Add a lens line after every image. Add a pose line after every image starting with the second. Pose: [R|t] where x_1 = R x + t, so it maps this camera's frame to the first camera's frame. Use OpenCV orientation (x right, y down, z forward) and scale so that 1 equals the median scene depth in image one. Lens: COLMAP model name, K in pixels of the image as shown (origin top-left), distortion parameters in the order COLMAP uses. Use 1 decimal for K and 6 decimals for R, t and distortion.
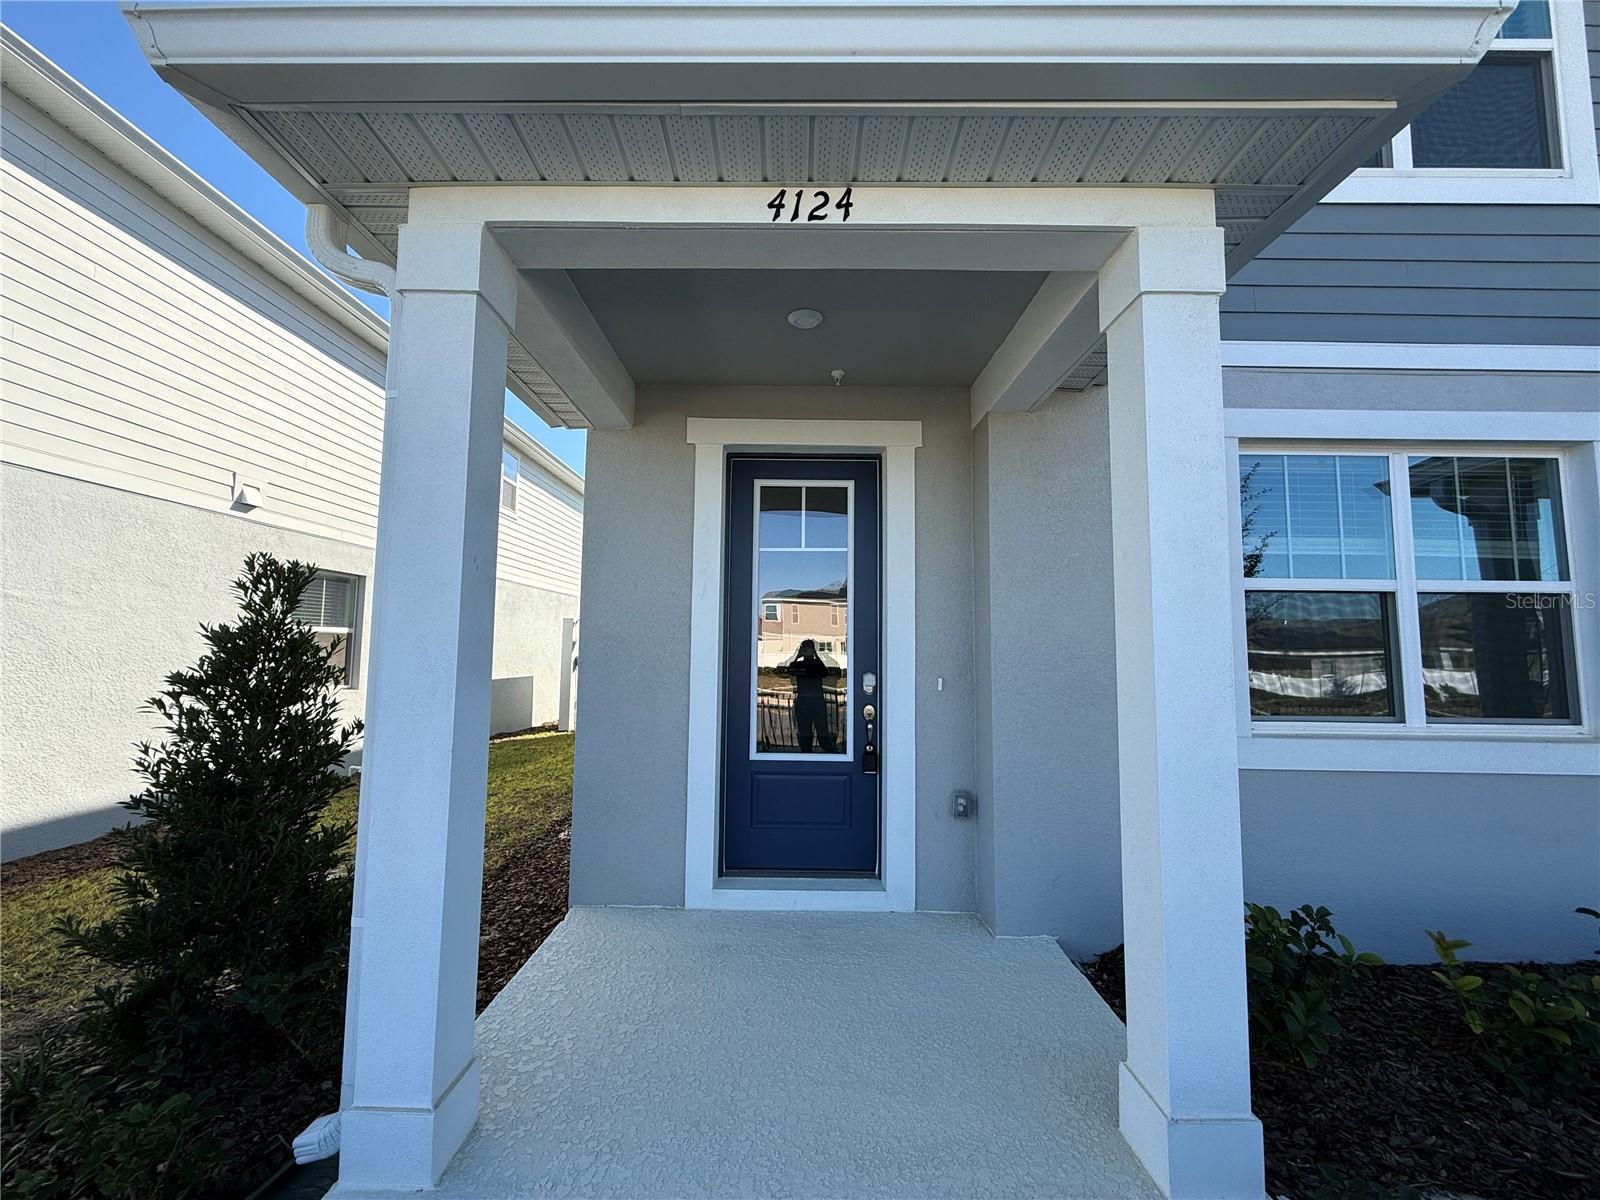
lens RADIAL K [[649.9, 0, 798.8], [0, 649.9, 592.7], [0, 0, 1]] dist [0.000047, -0.000029]
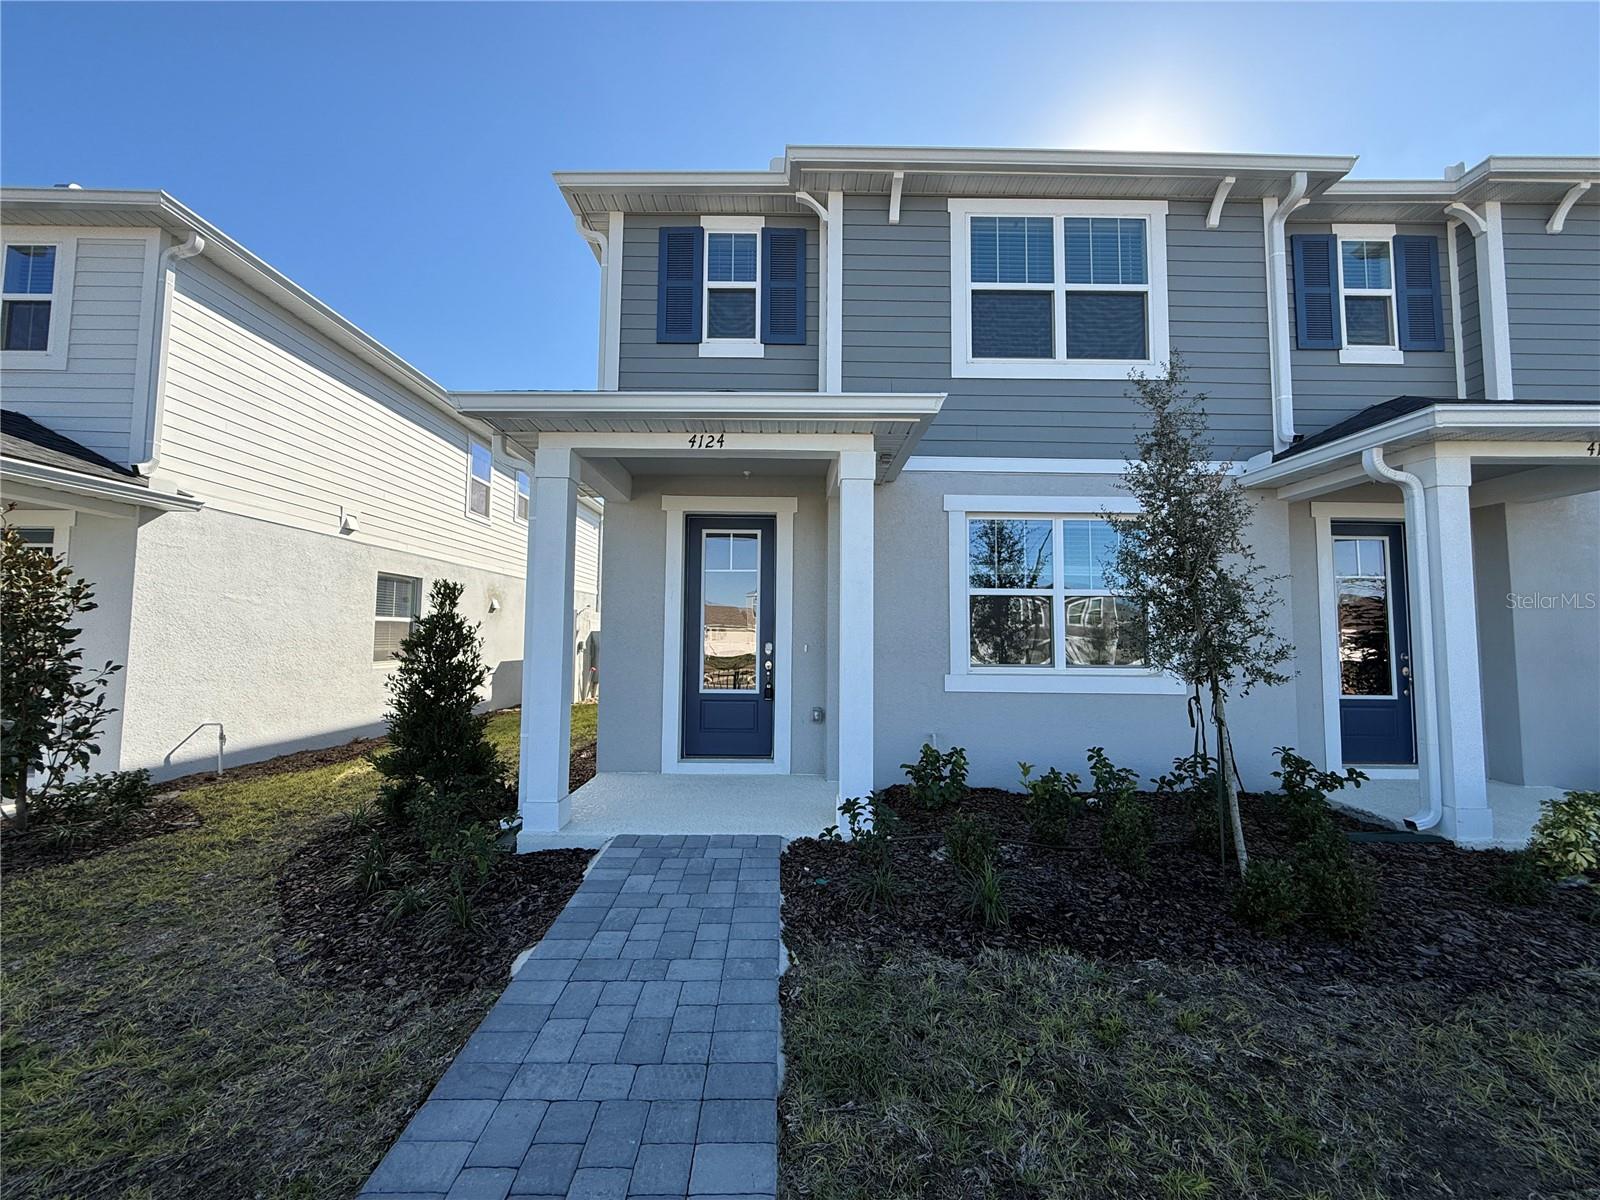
lens RADIAL K [[633.2, 0, 792.8], [0, 633.2, 597.6], [0, 0, 1]] dist [-0.004040, 0.000215]
pose [[0.999941, -0.002320, 0.010575, 0.157557], [0.002081, 0.999743, 0.022560, -0.034738], [-0.010624, -0.022537, 0.999690, -0.688893]]
